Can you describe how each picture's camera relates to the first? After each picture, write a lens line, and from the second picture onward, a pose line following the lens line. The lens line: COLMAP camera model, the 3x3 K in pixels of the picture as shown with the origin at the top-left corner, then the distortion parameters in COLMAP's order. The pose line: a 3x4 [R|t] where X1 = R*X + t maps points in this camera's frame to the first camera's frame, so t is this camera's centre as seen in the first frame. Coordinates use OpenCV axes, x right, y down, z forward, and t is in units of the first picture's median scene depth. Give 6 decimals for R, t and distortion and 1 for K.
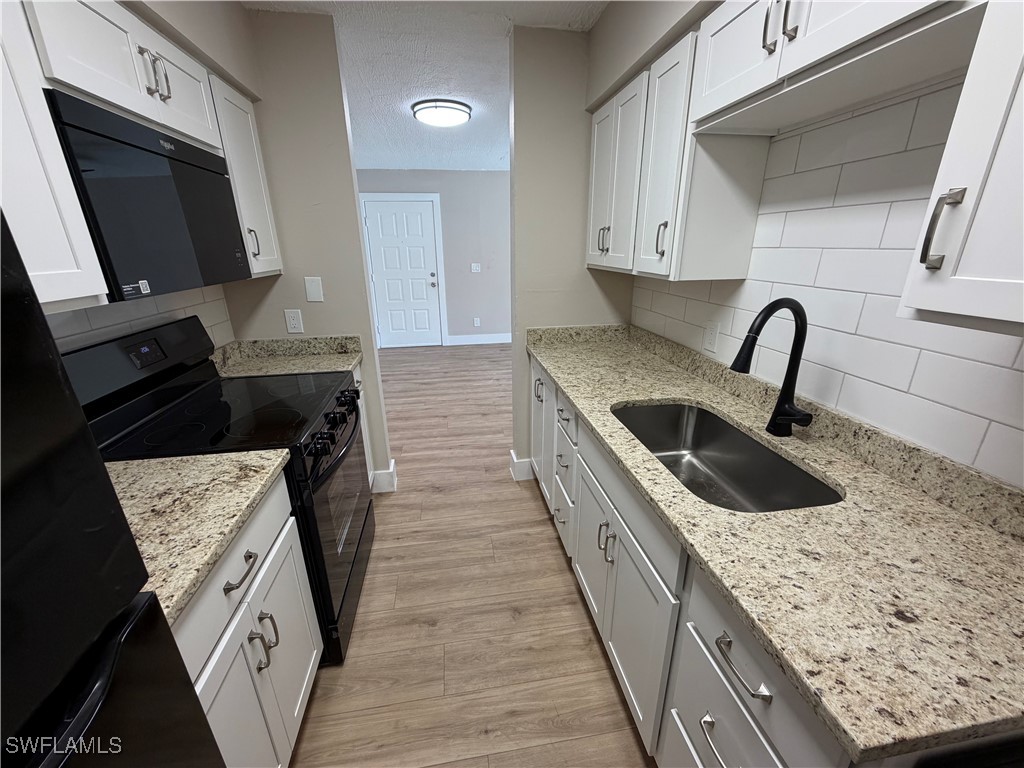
lens RADIAL K [[407.0, 0, 510.1], [0, 407.0, 386.6], [0, 0, 1]] dist [-0.000586, 0.000545]
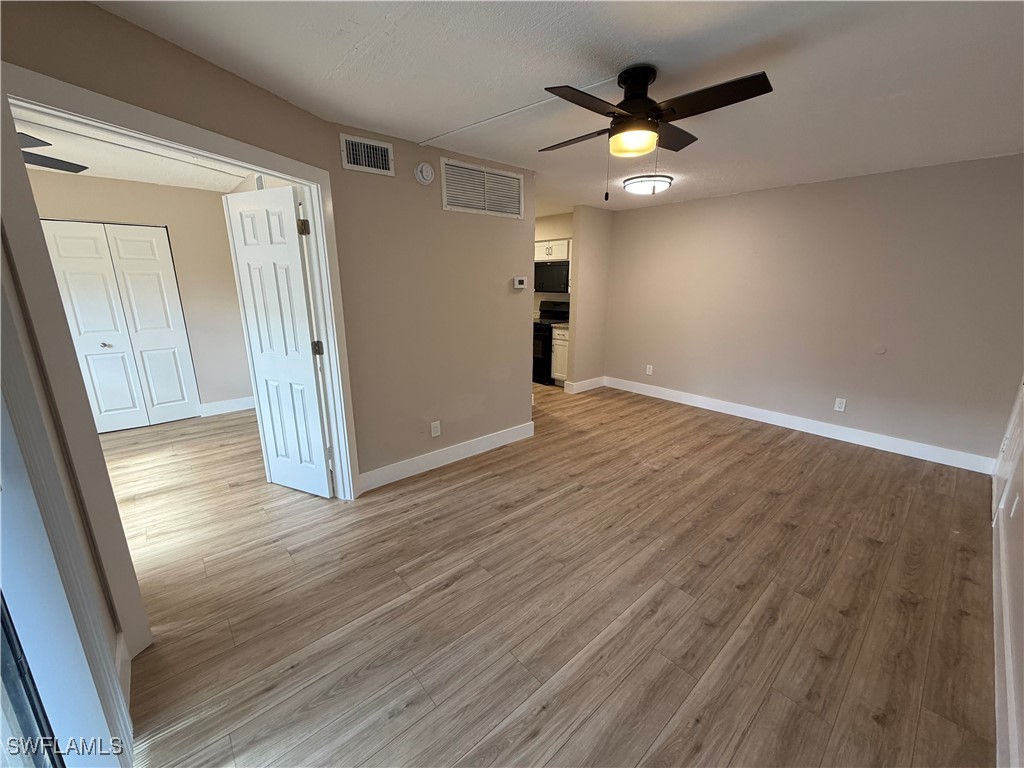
lens RADIAL K [[407.0, 0, 507.9], [0, 407.0, 385.7], [0, 0, 1]] dist [-0.000586, 0.000545]
pose [[-0.845464, 0.139325, -0.515537, 1.858455], [-0.172426, 0.842445, 0.510446, -1.413800], [0.505430, 0.520456, -0.688234, 3.907124]]
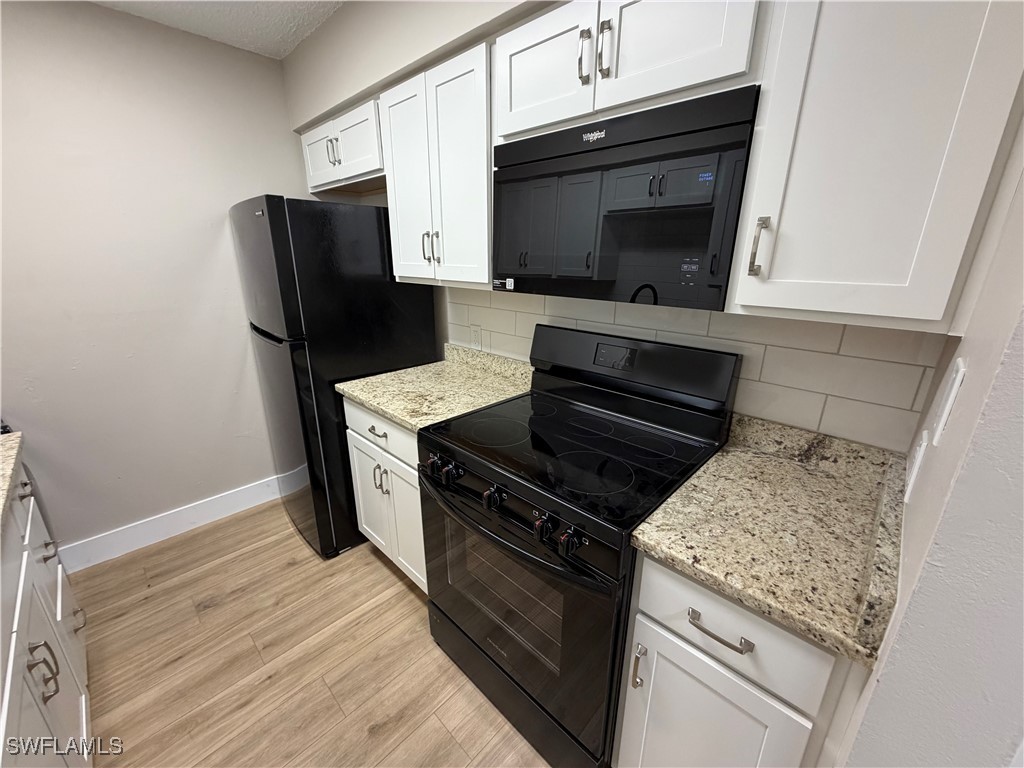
lens RADIAL K [[407.0, 0, 510.0], [0, 407.0, 386.2], [0, 0, 1]] dist [-0.000586, 0.000545]
pose [[-0.799100, 0.191205, -0.569983, -0.084039], [-0.197602, 0.811871, 0.549380, -0.475041], [0.567797, 0.551640, -0.610983, 1.358516]]
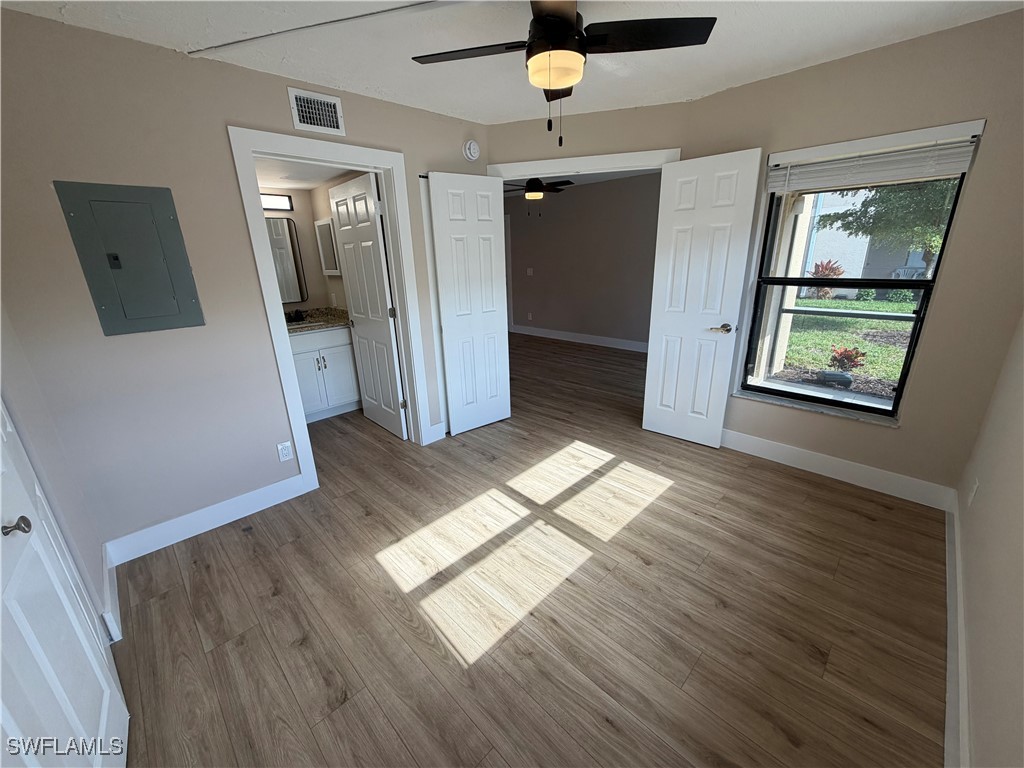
lens RADIAL K [[407.0, 0, 507.6], [0, 407.0, 382.0], [0, 0, 1]] dist [-0.000586, 0.000545]
pose [[0.579262, 0.237716, -0.779709, 3.540113], [-0.245178, 0.963049, 0.111464, -0.361568], [0.777395, 0.126601, 0.616141, 0.896329]]
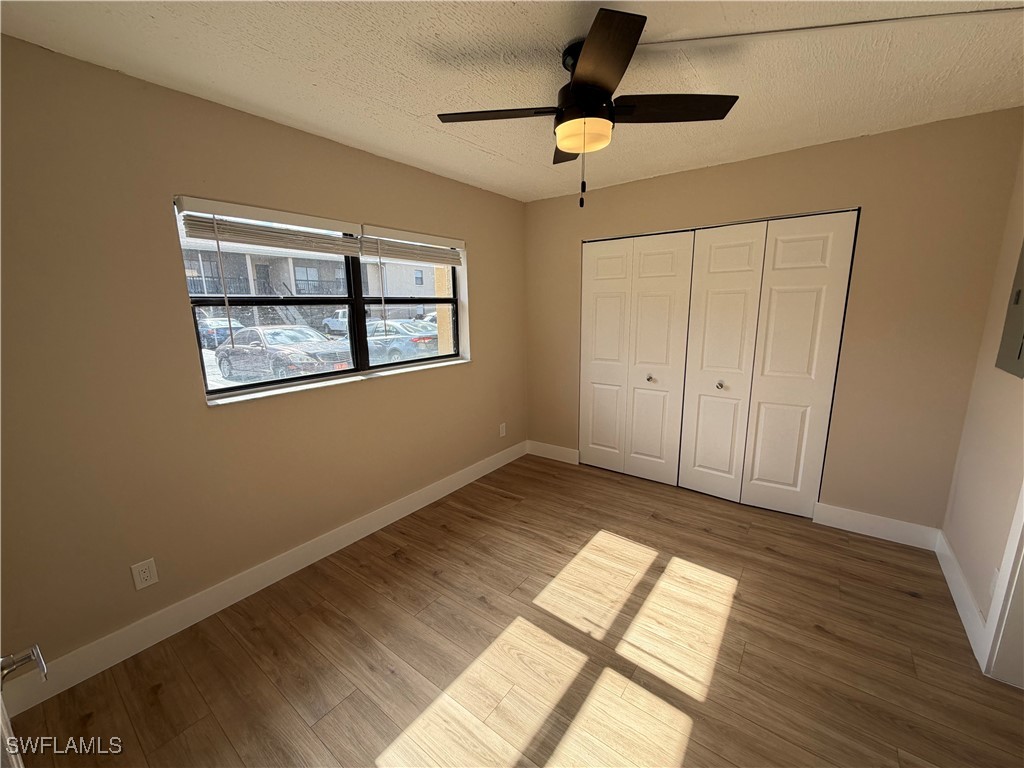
lens RADIAL K [[407.0, 0, 509.9], [0, 407.0, 385.3], [0, 0, 1]] dist [-0.000586, 0.000545]
pose [[-0.689052, -0.121542, 0.714447, 1.958410], [0.261361, 0.877818, 0.401405, -0.928983], [-0.675942, 0.463317, -0.573096, 2.515900]]
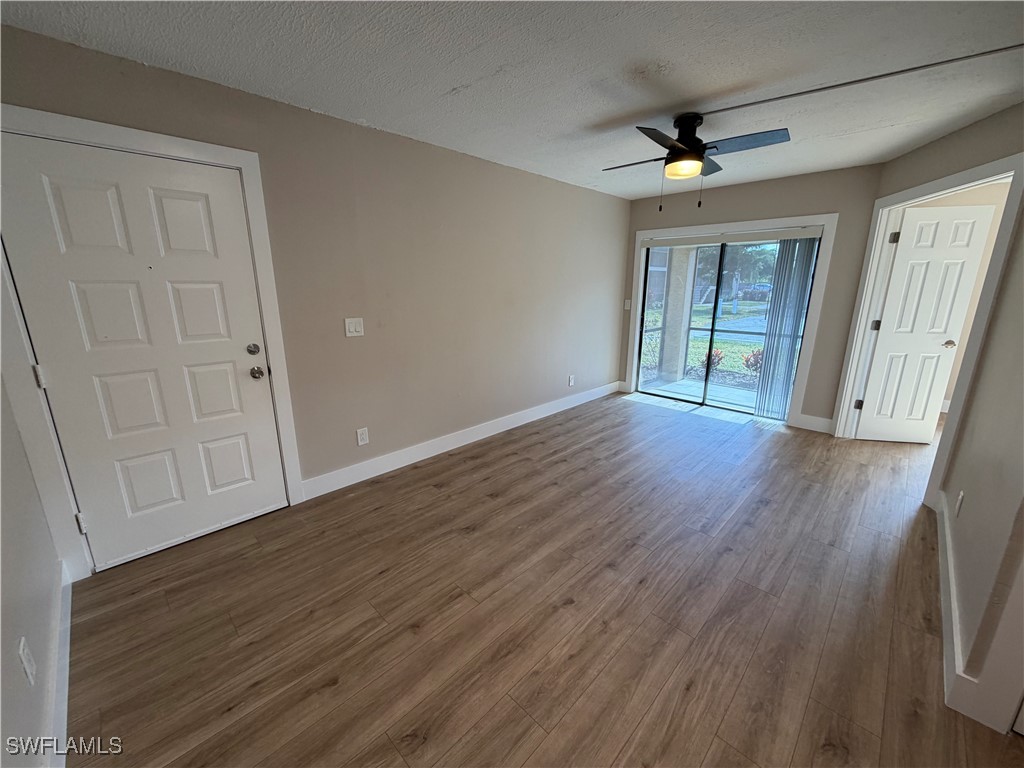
lens RADIAL K [[407.0, 0, 508.5], [0, 407.0, 385.3], [0, 0, 1]] dist [-0.000586, 0.000545]
pose [[0.805678, -0.135346, 0.576684, -0.853571], [0.188594, 0.981496, -0.033129, -0.683928], [-0.561529, 0.135451, 0.816295, 2.031922]]
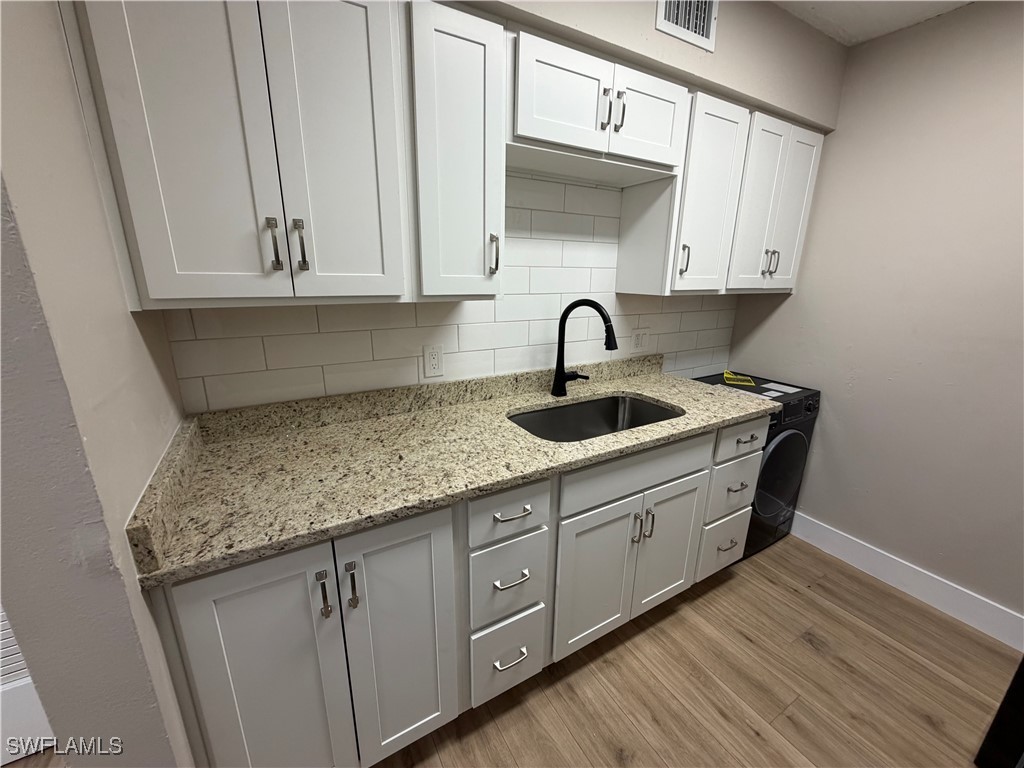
lens RADIAL K [[407.0, 0, 509.6], [0, 407.0, 385.9], [0, 0, 1]] dist [-0.000586, 0.000545]
pose [[-0.357670, -0.246071, 0.900845, -0.446441], [0.303186, 0.881805, 0.361246, -0.388514], [-0.883261, 0.402330, -0.240790, 1.202049]]
